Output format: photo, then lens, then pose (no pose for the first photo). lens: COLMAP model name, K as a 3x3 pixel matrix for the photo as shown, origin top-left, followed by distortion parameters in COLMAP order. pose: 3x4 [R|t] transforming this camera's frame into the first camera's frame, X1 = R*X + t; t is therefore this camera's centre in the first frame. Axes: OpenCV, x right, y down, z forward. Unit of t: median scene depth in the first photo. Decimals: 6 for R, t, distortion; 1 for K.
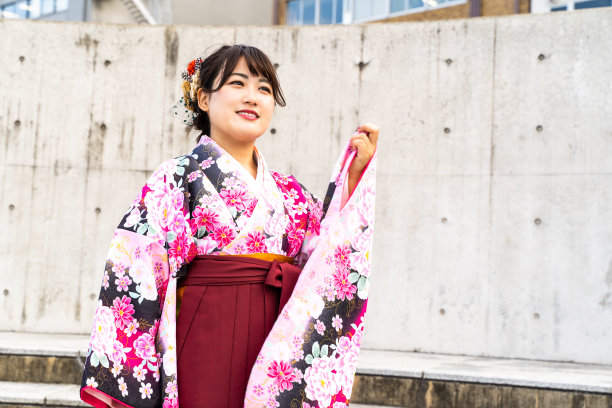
lens RADIAL K [[1044.1, 0, 295.0], [0, 1044.1, 212.2], [0, 0, 1]] dist [0.015010, 0.000000]
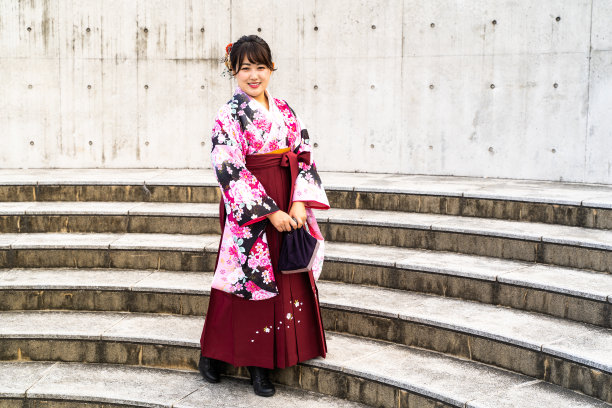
lens RADIAL K [[864.3, 0, 301.2], [0, 864.3, 201.4], [0, 0, 1]] dist [0.015556, 0.000000]
pose [[0.998997, -0.038920, 0.022147, 0.002780], [0.034200, 0.982384, 0.183718, -0.065298], [-0.028908, -0.182777, 0.982729, -0.285937]]
